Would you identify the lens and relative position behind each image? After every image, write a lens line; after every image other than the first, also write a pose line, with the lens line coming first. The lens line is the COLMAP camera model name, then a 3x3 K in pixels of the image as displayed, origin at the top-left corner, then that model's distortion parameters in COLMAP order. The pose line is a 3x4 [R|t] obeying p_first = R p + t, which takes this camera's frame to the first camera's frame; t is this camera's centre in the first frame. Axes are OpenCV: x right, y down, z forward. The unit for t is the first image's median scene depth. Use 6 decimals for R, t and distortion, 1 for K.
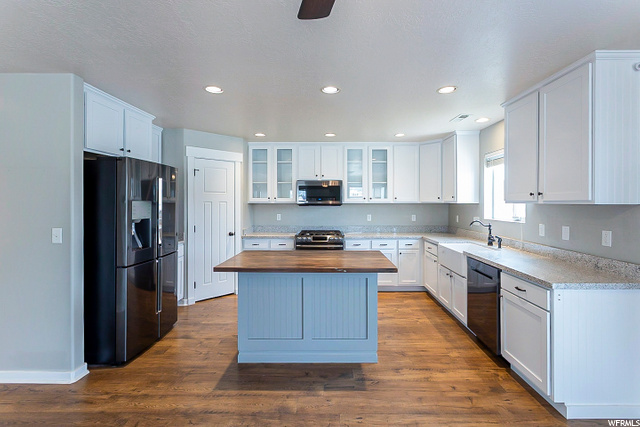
lens RADIAL K [[305.9, 0, 330.3], [0, 305.9, 201.1], [0, 0, 1]] dist [0.000520, 0.000111]
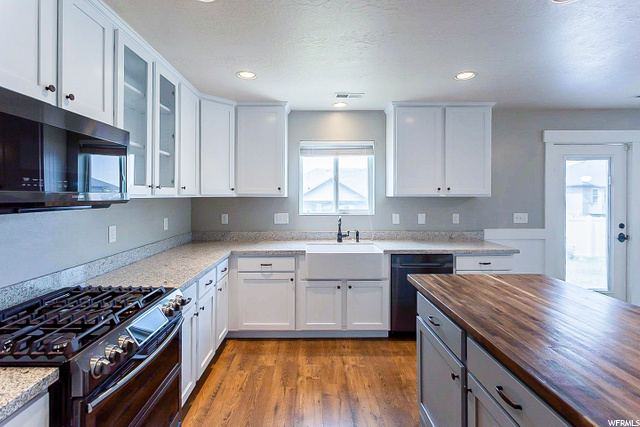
lens RADIAL K [[305.9, 0, 303.2], [0, 305.9, 194.9], [0, 0, 1]] dist [0.000520, 0.000111]
pose [[0.002048, 0.003287, 0.999992, -0.437690], [-0.000587, 0.999994, -0.003286, 0.004503], [-0.999998, -0.000580, 0.002049, 1.171877]]
